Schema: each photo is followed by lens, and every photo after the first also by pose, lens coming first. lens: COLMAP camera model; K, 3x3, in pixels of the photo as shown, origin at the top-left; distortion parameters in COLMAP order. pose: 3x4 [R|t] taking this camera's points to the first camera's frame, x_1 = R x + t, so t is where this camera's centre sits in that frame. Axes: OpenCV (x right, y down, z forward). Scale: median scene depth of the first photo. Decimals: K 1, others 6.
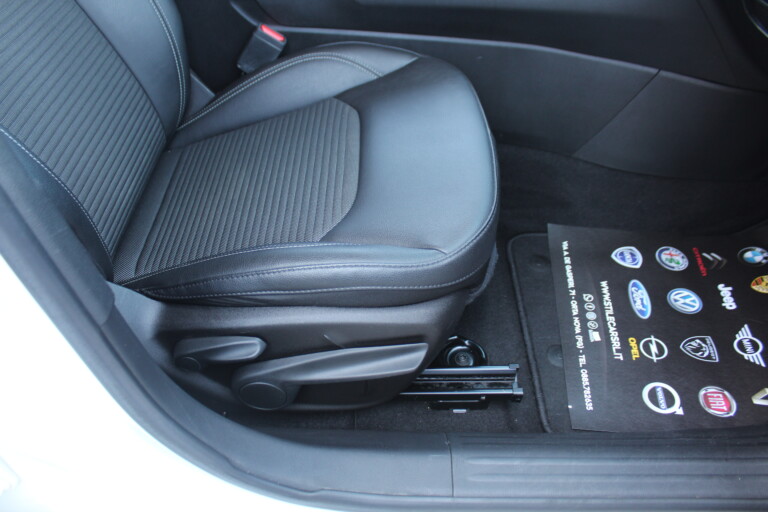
lens RADIAL K [[627.4, 0, 384.0], [0, 627.4, 256.0], [0, 0, 1]] dist [-0.170158, 0.129291]
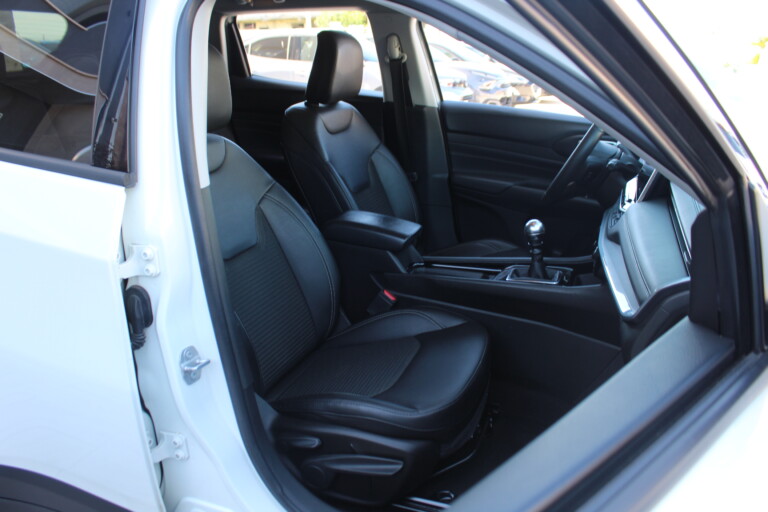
lens RADIAL K [[627.4, 0, 384.0], [0, 627.4, 256.0], [0, 0, 1]] dist [-0.170158, 0.129291]
pose [[0.930653, 0.105202, -0.350453, 0.587350], [-0.243238, 0.893387, -0.377750, 0.298526], [0.273350, 0.436797, 0.857023, -0.809272]]
